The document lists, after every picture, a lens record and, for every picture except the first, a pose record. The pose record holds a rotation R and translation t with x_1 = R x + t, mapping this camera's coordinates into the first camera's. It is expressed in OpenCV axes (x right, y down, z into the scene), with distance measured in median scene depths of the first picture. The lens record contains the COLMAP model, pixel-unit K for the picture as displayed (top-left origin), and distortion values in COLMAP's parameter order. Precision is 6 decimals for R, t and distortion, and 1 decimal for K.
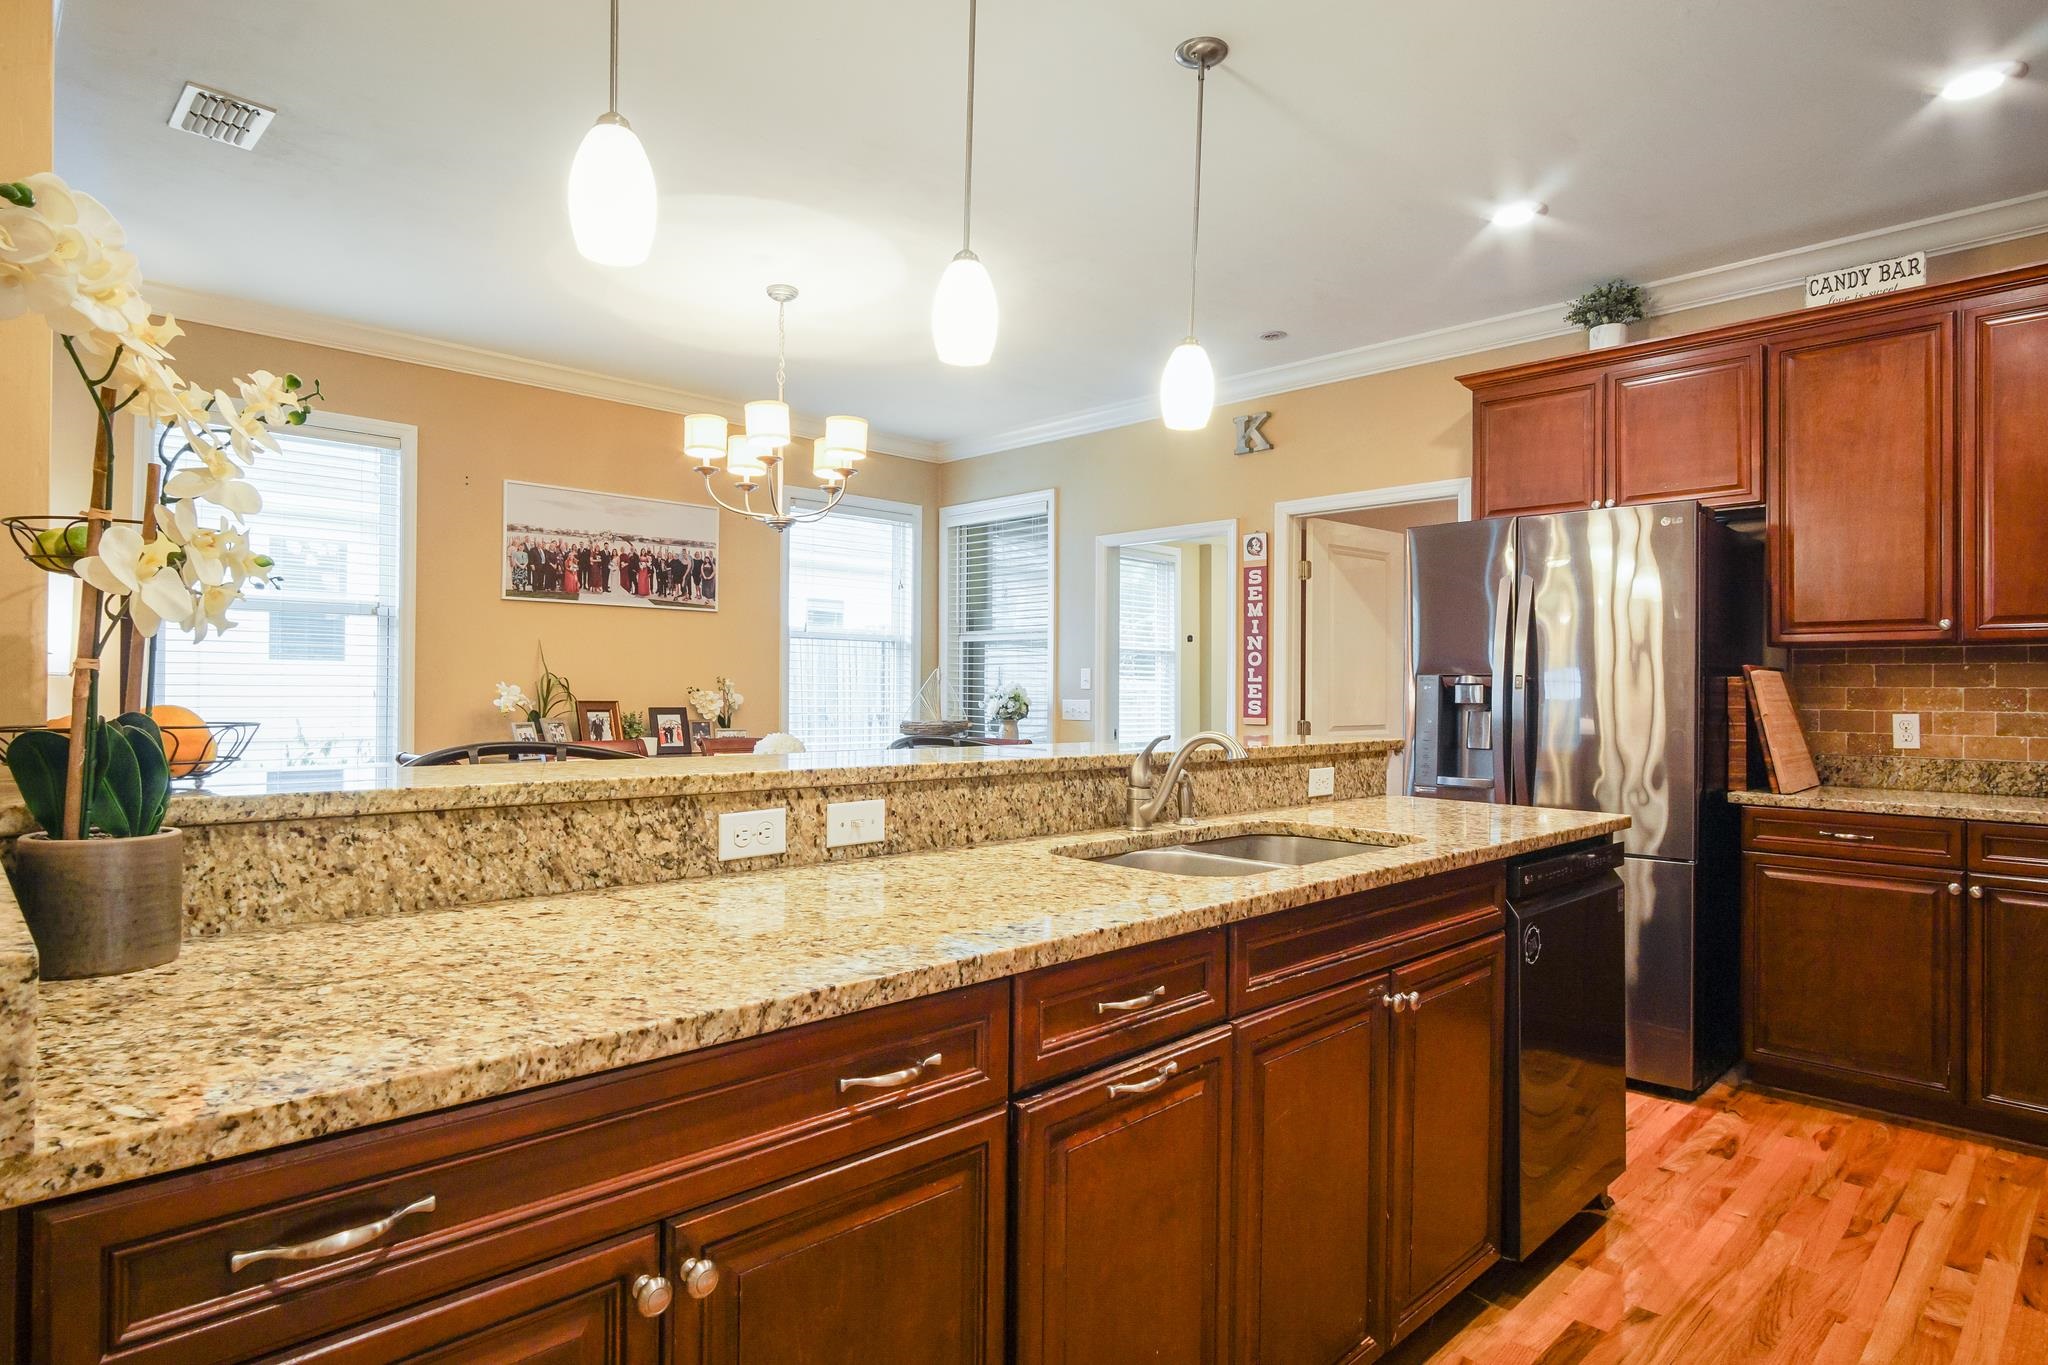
lens RADIAL K [[1120.5, 0, 1007.7], [0, 1120.5, 682.2], [0, 0, 1]] dist [-0.019130, 0.008780]
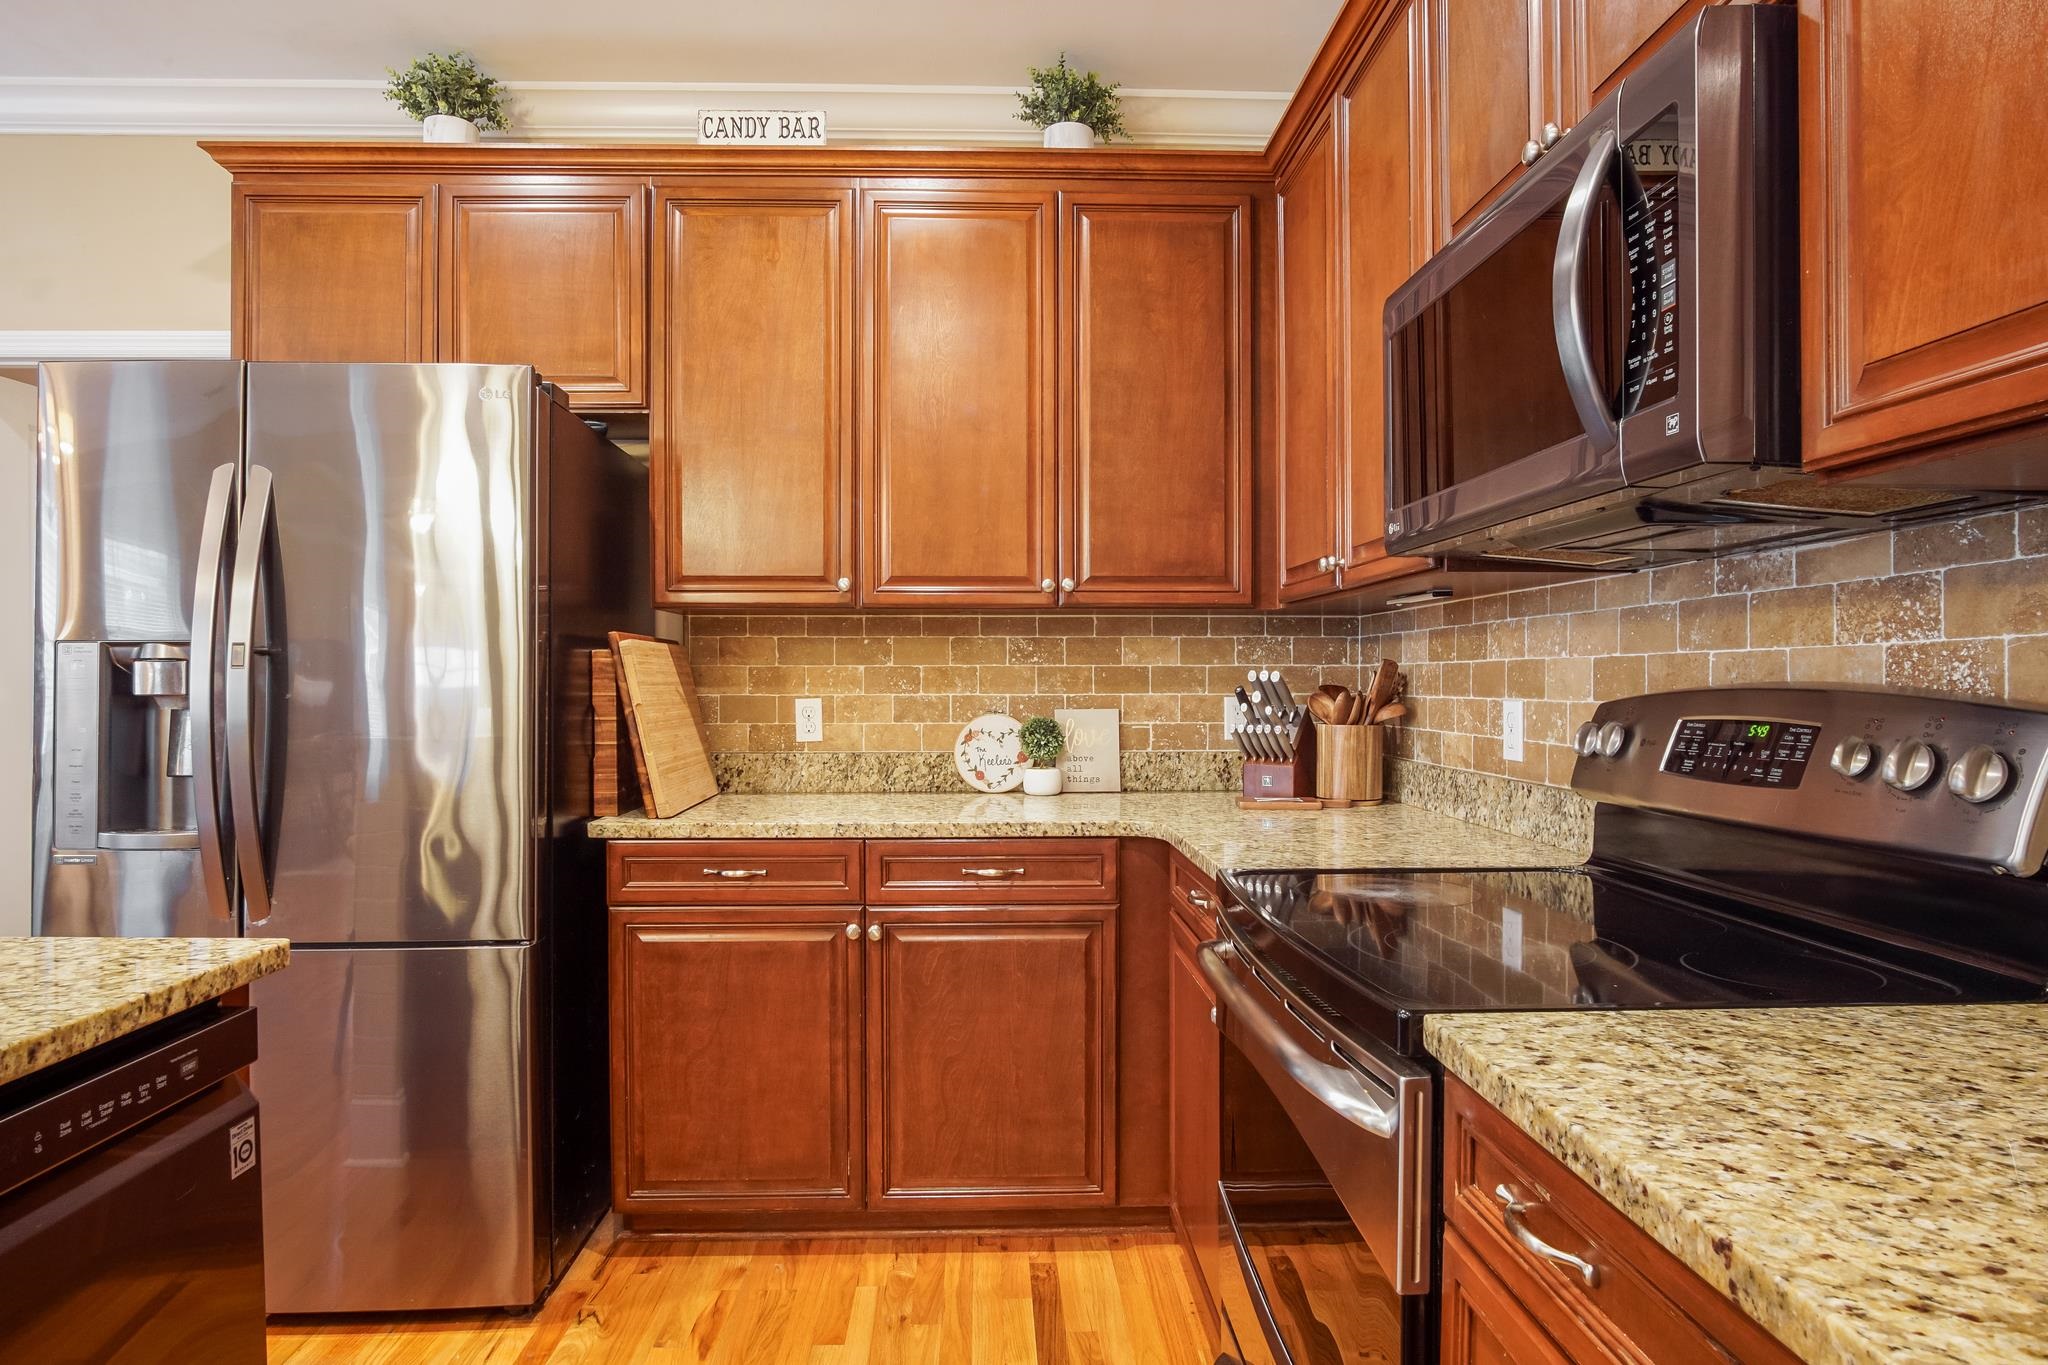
lens RADIAL K [[1114.8, 0, 1019.8], [0, 1114.8, 688.6], [0, 0, 1]] dist [-0.025369, 0.003514]
pose [[0.666114, -0.014266, 0.745714, 0.310016], [0.000254, 0.999821, 0.018901, 0.006110], [-0.745850, -0.012401, 0.665998, 0.349433]]
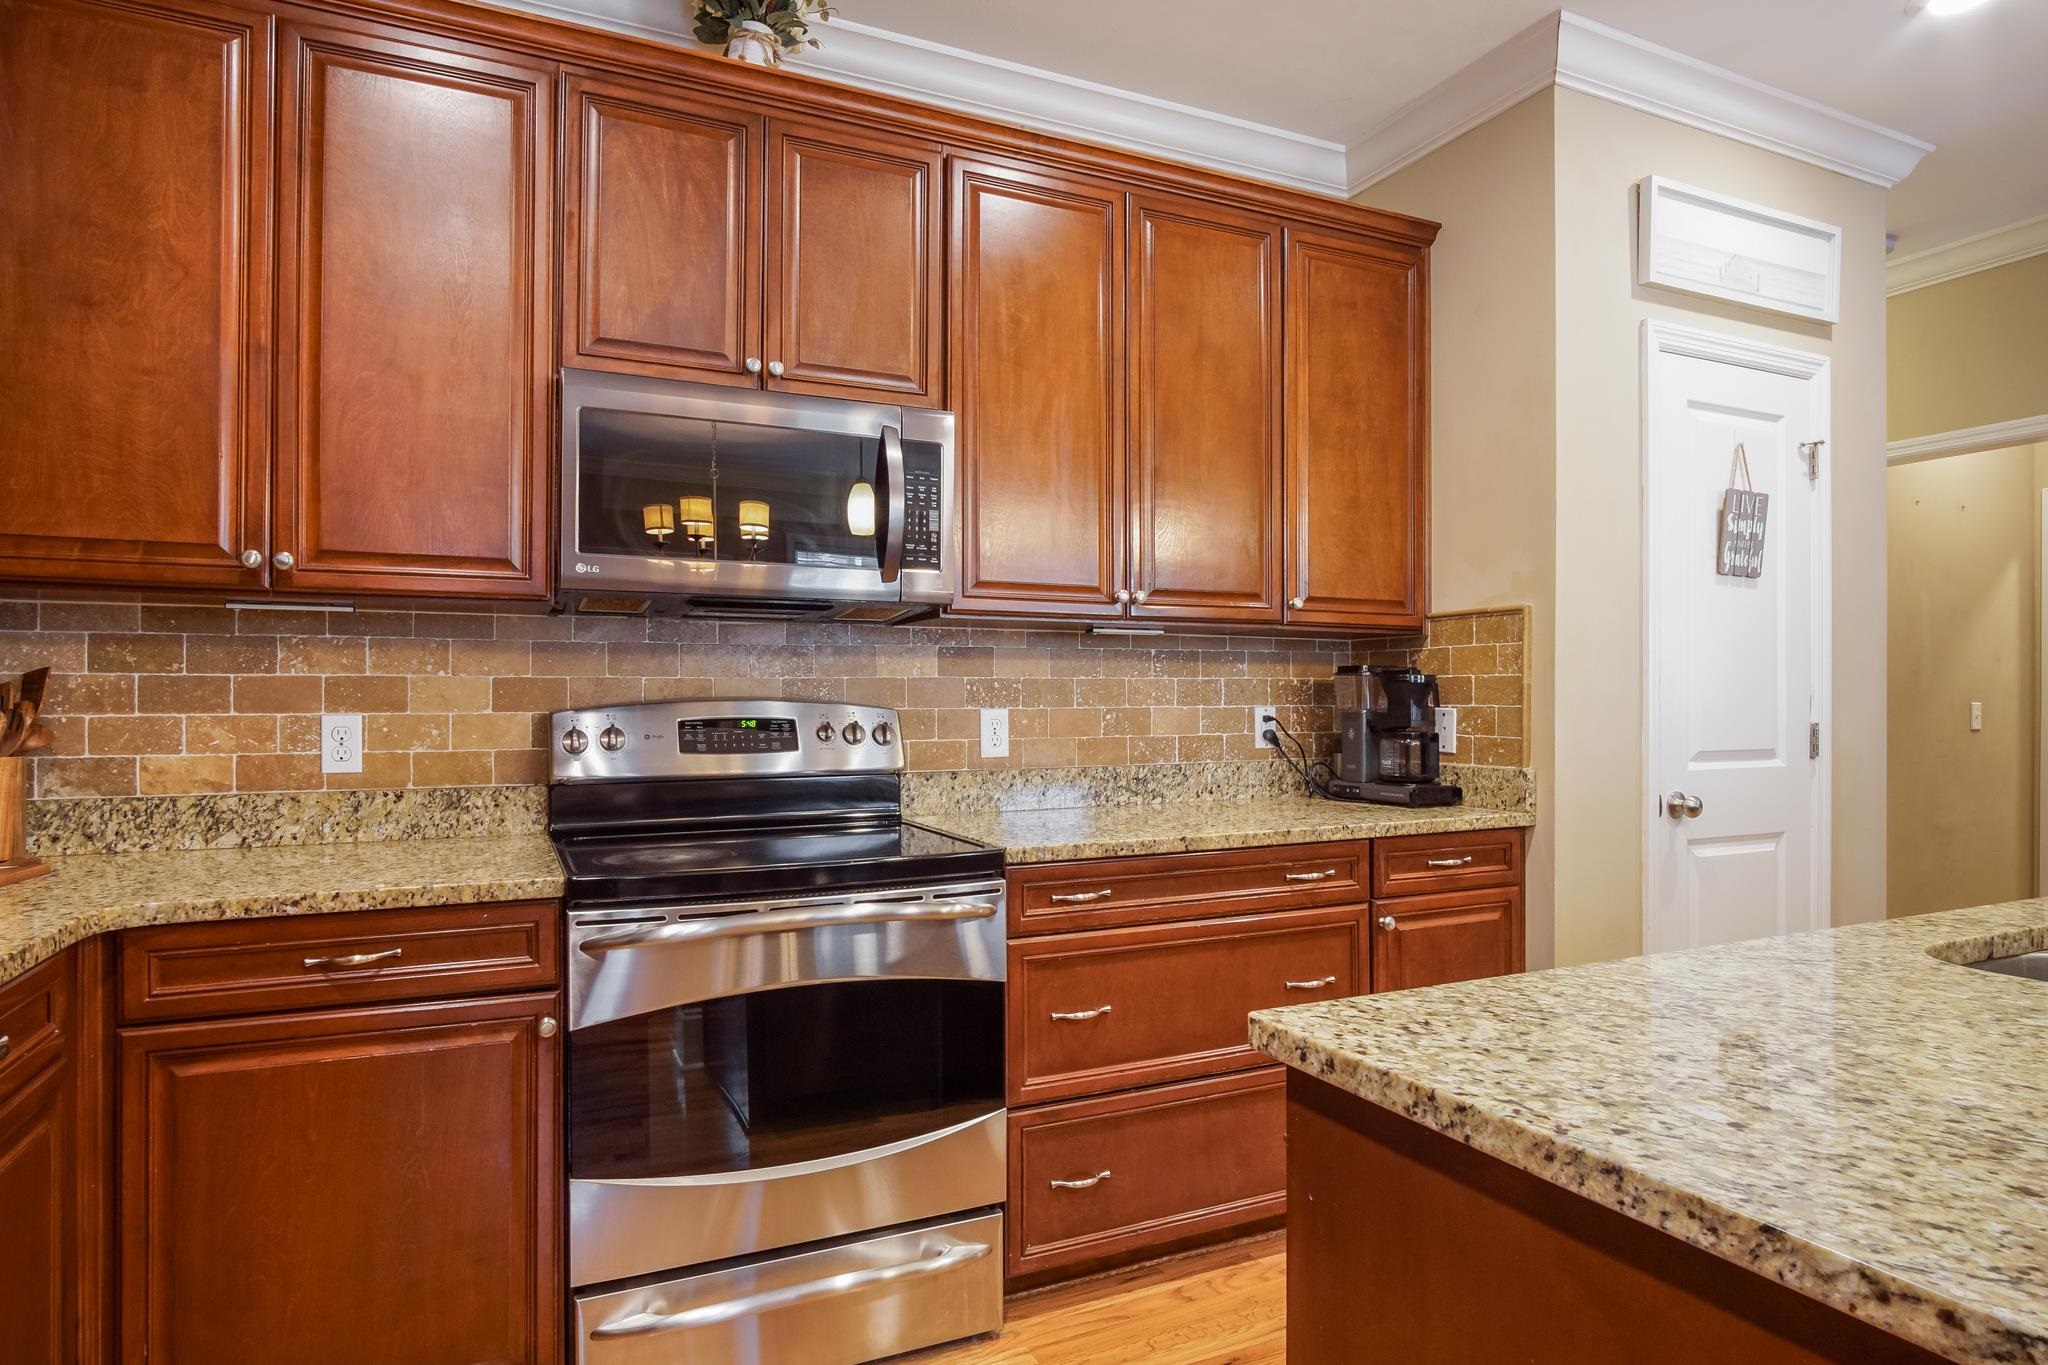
lens RADIAL K [[1122.9, 0, 990.2], [0, 1122.9, 693.1], [0, 0, 1]] dist [-0.018671, 0.001296]
pose [[-0.942202, -0.007287, 0.334967, 0.382528], [-0.010599, 0.999911, -0.008063, 0.012711], [-0.334879, -0.011147, -0.942195, 1.002791]]
